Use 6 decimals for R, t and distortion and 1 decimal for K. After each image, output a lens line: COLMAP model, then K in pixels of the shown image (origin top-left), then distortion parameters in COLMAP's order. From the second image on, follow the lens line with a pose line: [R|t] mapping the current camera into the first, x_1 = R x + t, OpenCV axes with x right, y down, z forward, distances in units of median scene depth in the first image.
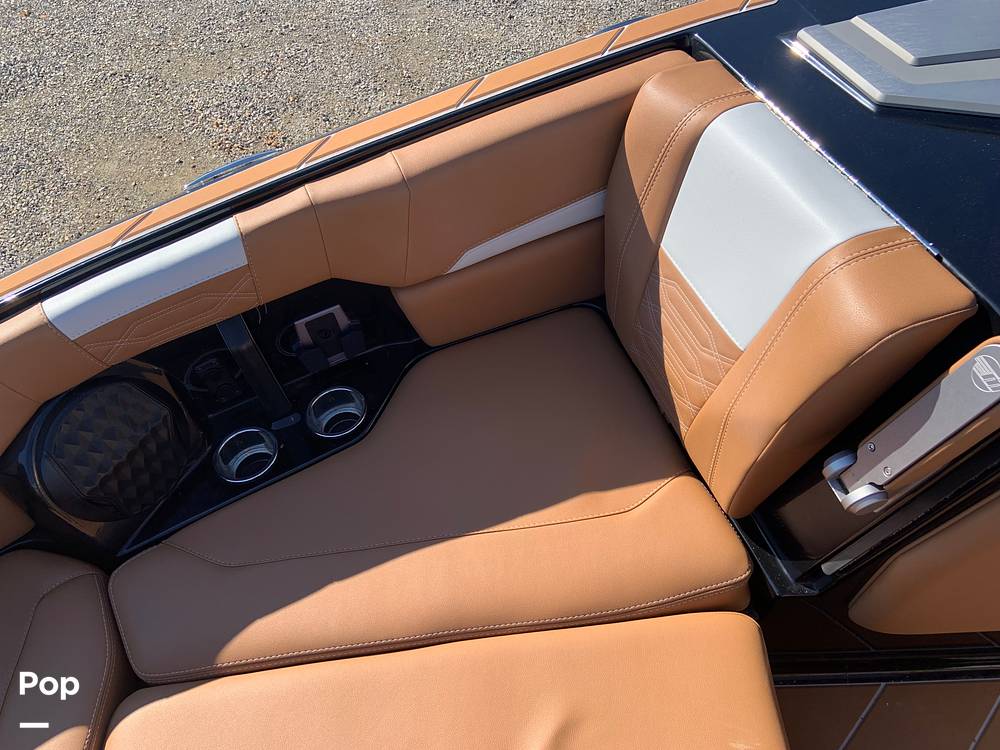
lens RADIAL K [[763.7, 0, 501.8], [0, 763.7, 366.0], [0, 0, 1]] dist [0.110366, -0.136656]
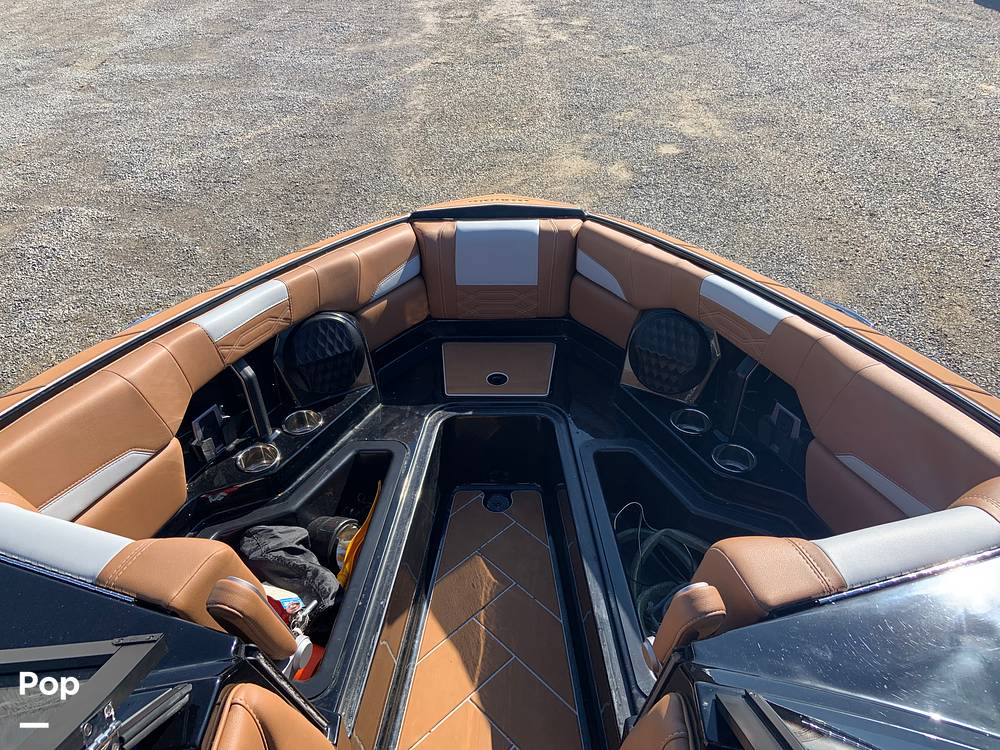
lens RADIAL K [[763.7, 0, 501.8], [0, 763.7, 366.0], [0, 0, 1]] dist [0.110366, -0.136656]
pose [[-0.028596, 0.620624, -0.783587, 0.975544], [-0.788289, 0.468017, 0.399451, -0.302421], [0.614640, 0.629115, 0.475848, -0.058260]]
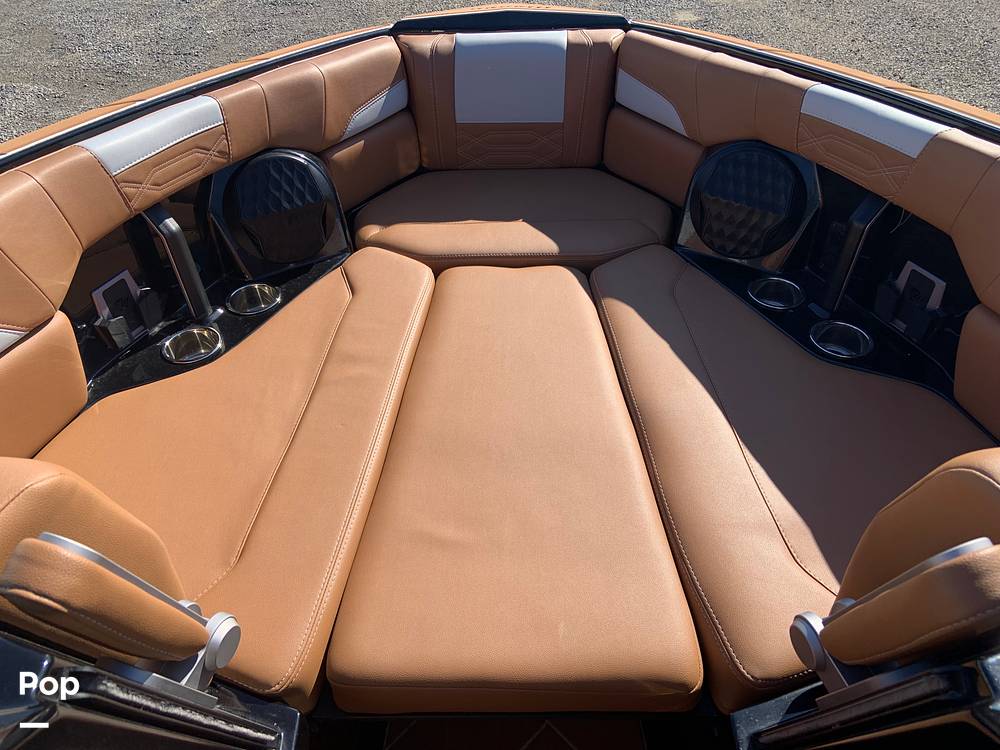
lens RADIAL K [[763.7, 0, 501.8], [0, 763.7, 366.0], [0, 0, 1]] dist [0.110366, -0.136656]
pose [[-0.016581, 0.708282, -0.705735, 0.676897], [-0.789019, 0.424274, 0.444343, -0.035738], [0.614146, 0.564206, 0.551812, 0.188669]]
